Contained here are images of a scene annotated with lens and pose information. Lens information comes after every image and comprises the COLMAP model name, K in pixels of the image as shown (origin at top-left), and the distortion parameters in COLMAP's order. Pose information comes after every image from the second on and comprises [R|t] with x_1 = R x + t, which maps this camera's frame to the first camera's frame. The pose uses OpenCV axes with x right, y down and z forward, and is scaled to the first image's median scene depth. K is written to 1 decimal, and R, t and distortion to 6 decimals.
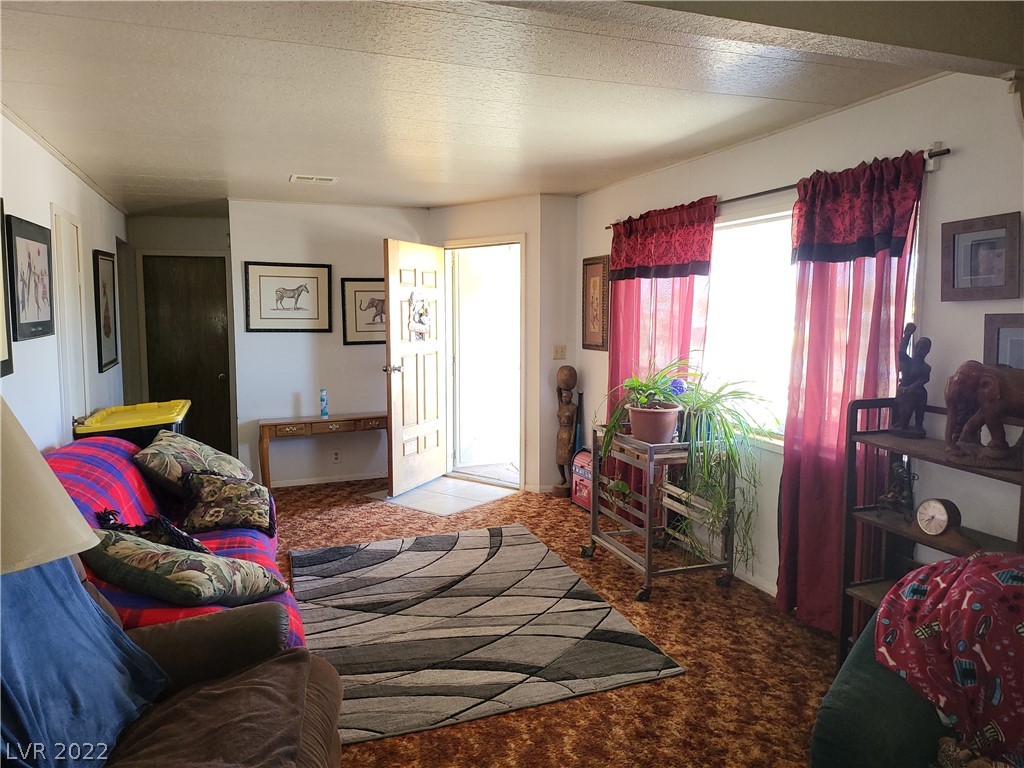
lens RADIAL K [[701.0, 0, 507.6], [0, 701.0, 388.3], [0, 0, 1]] dist [0.003657, -0.003839]
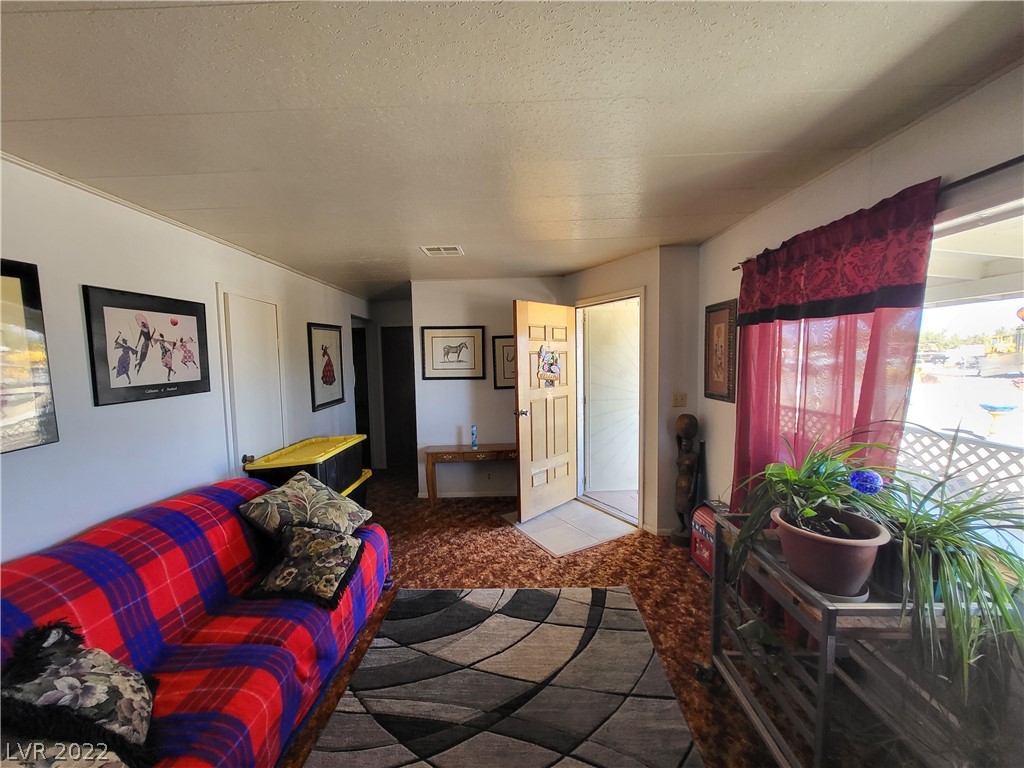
lens RADIAL K [[392.3, 0, 508.4], [0, 392.3, 390.6], [0, 0, 1]] dist [-0.000083, 0.000100]
pose [[0.932860, 0.009230, -0.360121, 0.049806], [-0.016478, 0.999719, -0.017062, -0.054107], [0.359863, 0.021851, 0.932749, 0.400749]]
